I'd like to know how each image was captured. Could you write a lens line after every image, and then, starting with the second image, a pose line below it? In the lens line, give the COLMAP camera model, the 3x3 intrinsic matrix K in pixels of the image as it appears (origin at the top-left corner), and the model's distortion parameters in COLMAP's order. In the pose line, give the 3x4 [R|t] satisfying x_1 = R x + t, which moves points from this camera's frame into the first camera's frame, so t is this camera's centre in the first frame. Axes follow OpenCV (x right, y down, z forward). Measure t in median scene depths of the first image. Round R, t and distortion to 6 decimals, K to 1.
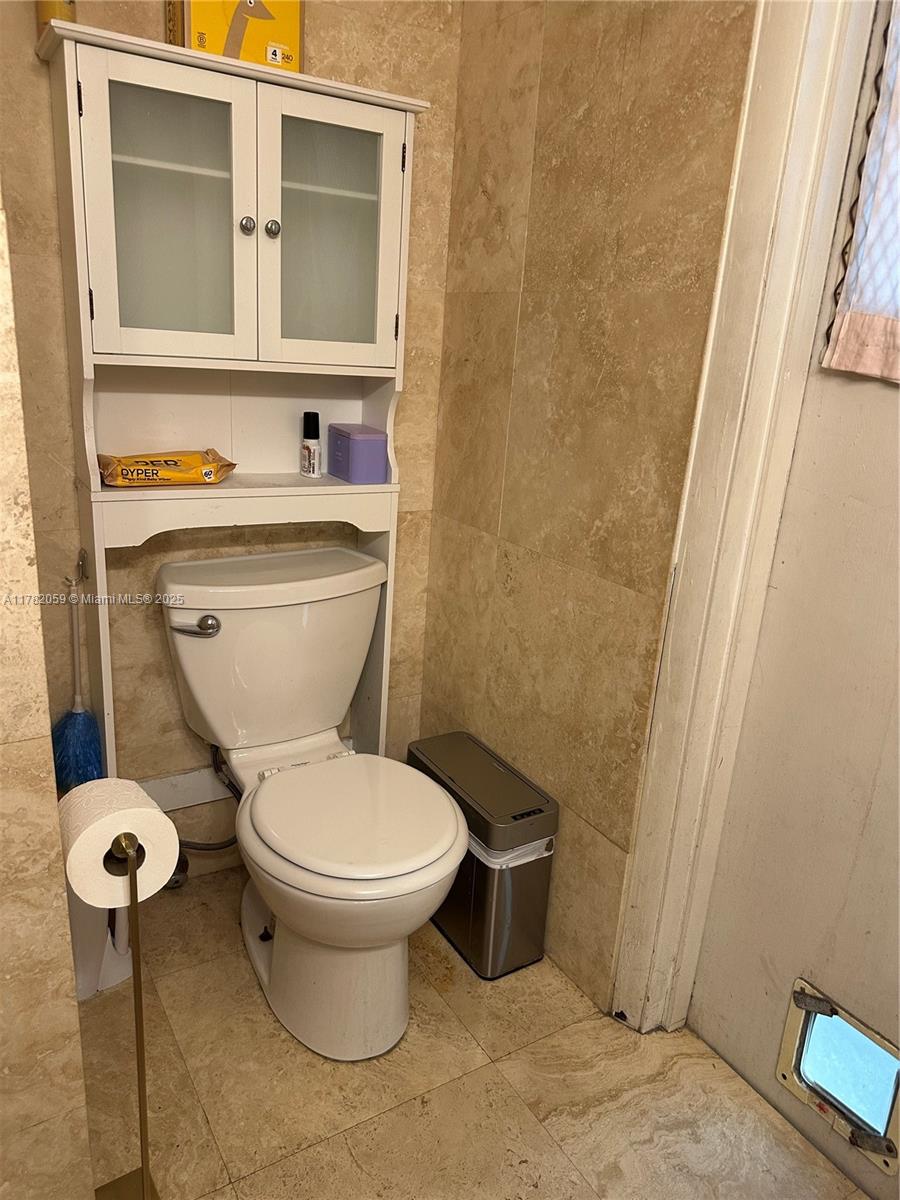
lens RADIAL K [[863.7, 0, 446.1], [0, 863.7, 611.6], [0, 0, 1]] dist [0.067550, -0.076376]
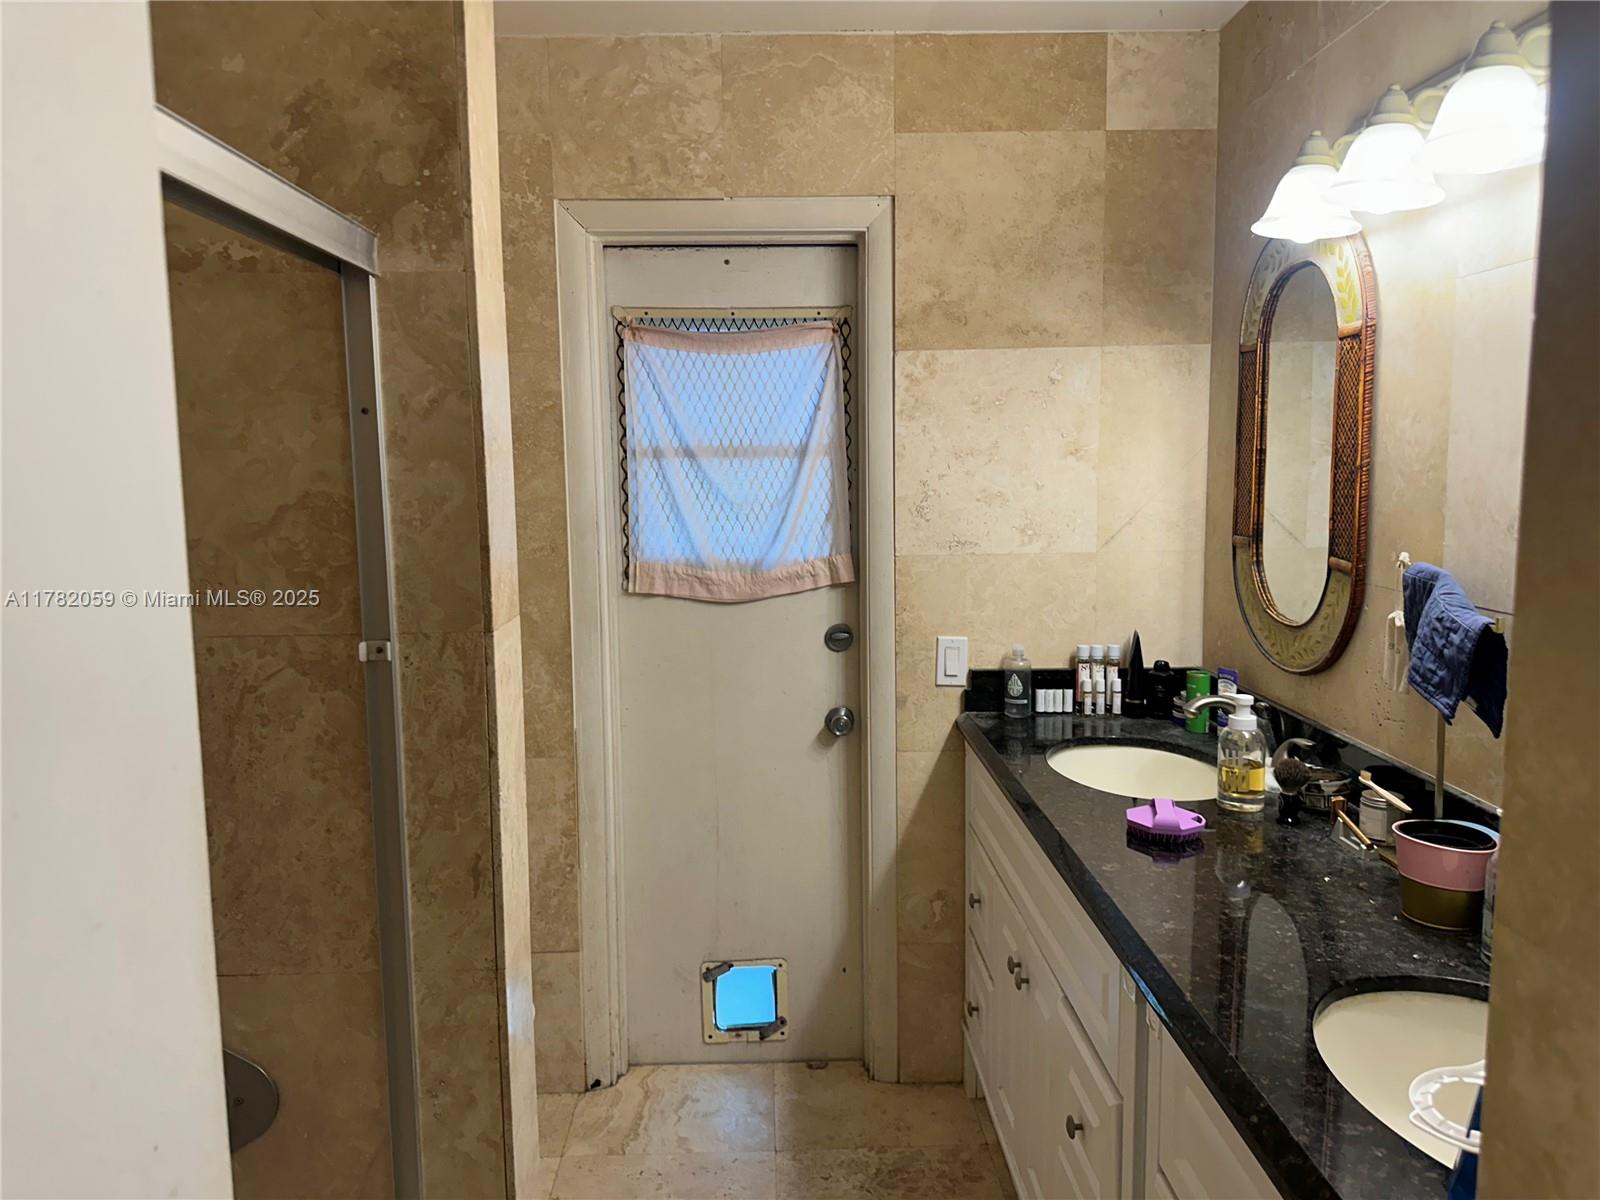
lens RADIAL K [[1151.6, 0, 798.0], [0, 1151.6, 598.2], [0, 0, 1]] dist [0.067550, -0.076376]
pose [[0.491418, -0.165665, 0.855022, -1.144838], [0.316400, 0.948624, 0.001952, -0.144803], [-0.811418, 0.269570, 0.518587, -0.370894]]
